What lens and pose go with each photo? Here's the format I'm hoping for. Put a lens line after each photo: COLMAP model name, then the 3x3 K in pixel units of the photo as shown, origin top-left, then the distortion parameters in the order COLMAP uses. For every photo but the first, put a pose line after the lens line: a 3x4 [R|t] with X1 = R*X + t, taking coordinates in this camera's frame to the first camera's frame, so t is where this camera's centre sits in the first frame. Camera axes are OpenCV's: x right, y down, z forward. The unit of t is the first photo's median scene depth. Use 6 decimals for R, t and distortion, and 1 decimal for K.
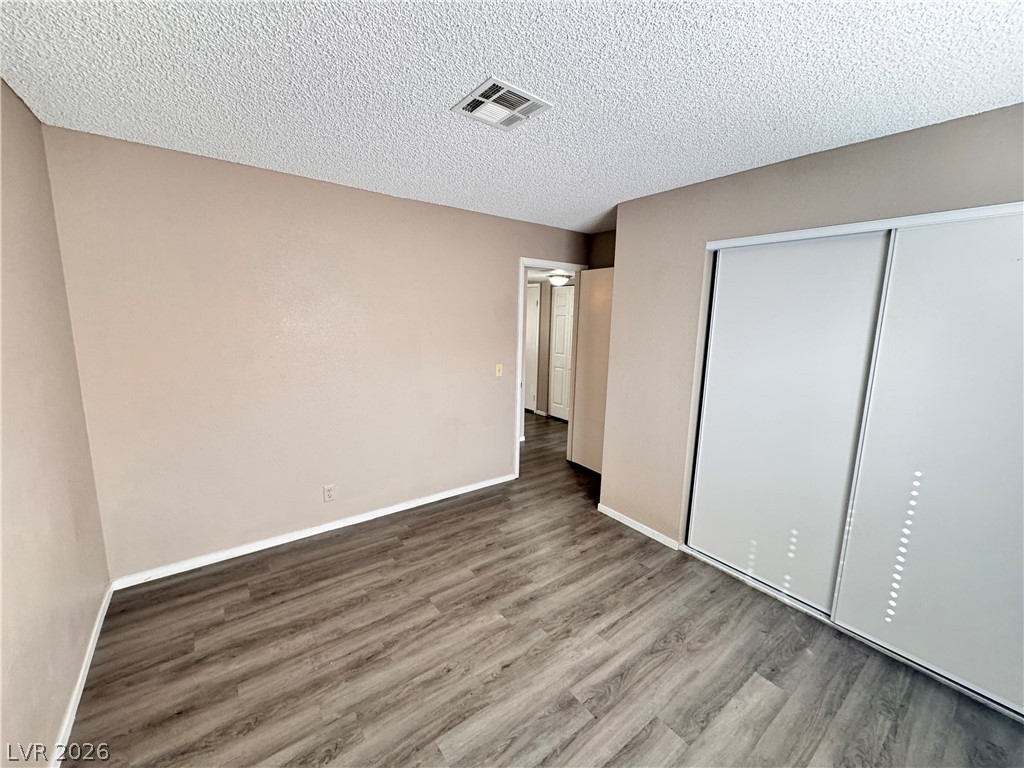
lens RADIAL K [[408.0, 0, 513.3], [0, 408.0, 382.4], [0, 0, 1]] dist [-0.002641, 0.000137]
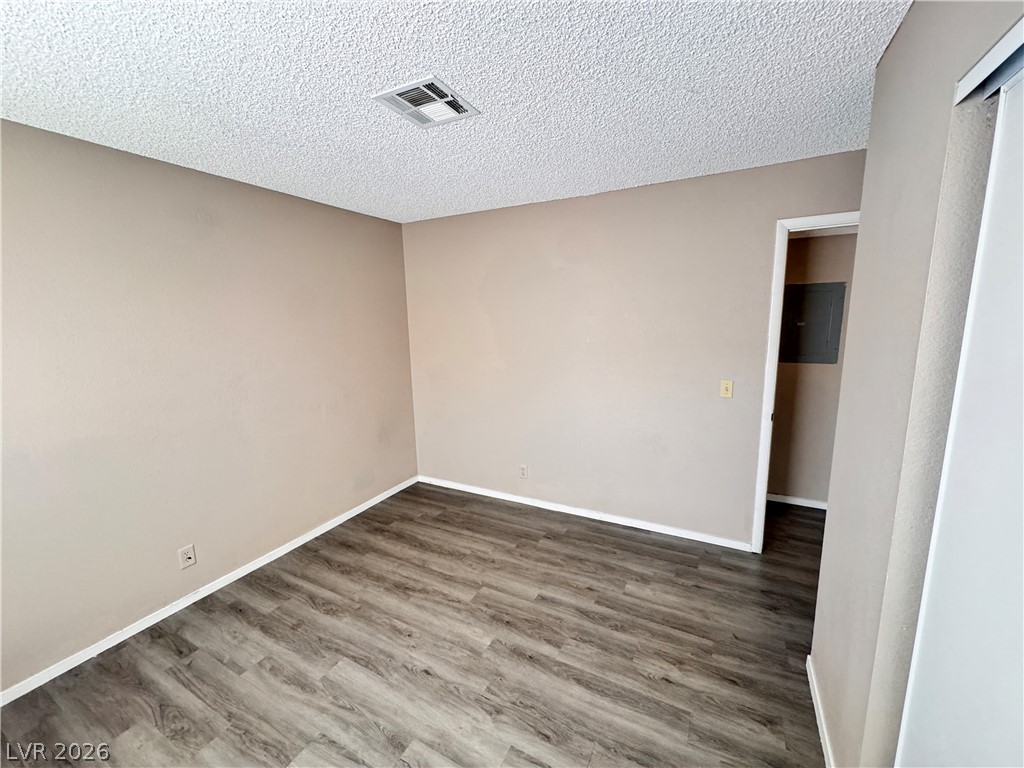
lens RADIAL K [[408.0, 0, 513.3], [0, 408.0, 382.4], [0, 0, 1]] dist [-0.002641, 0.000137]
pose [[0.424318, 0.112316, -0.898520, 0.718734], [-0.115381, 0.990896, 0.069375, -0.076518], [0.898132, 0.074235, 0.433415, 0.576763]]
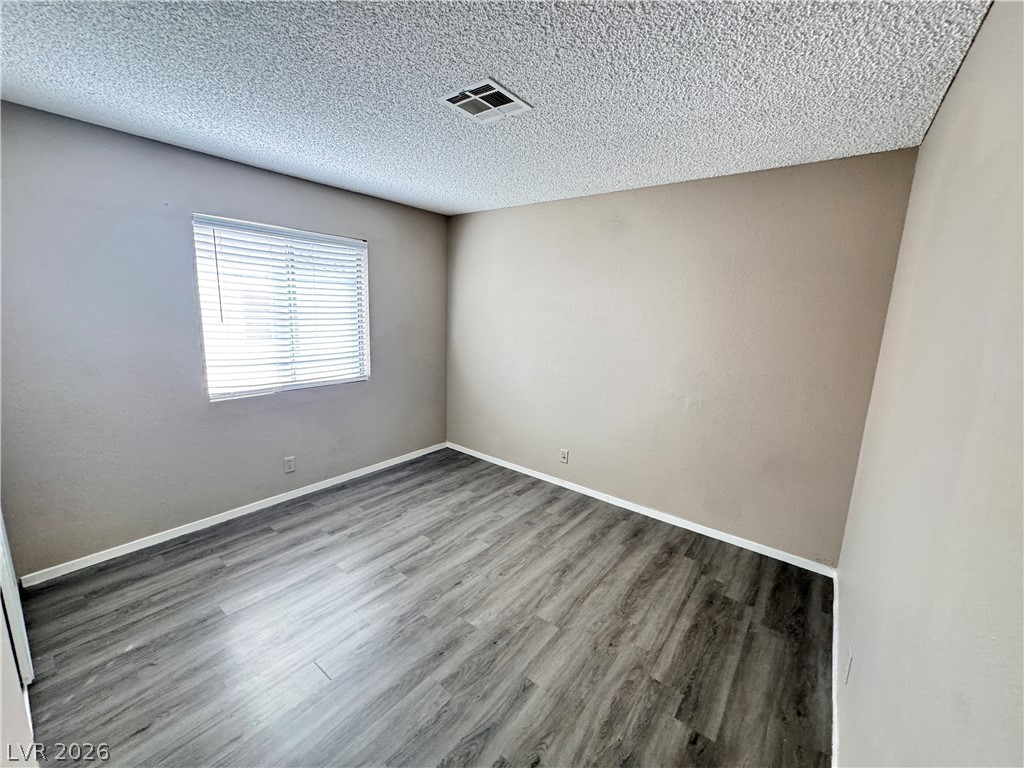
lens RADIAL K [[408.0, 0, 513.3], [0, 408.0, 382.4], [0, 0, 1]] dist [-0.002641, 0.000137]
pose [[-0.963790, -0.009633, -0.266489, 0.127649], [-0.099548, 0.940099, 0.326043, -0.243494], [0.247385, 0.340765, -0.907017, 1.596936]]
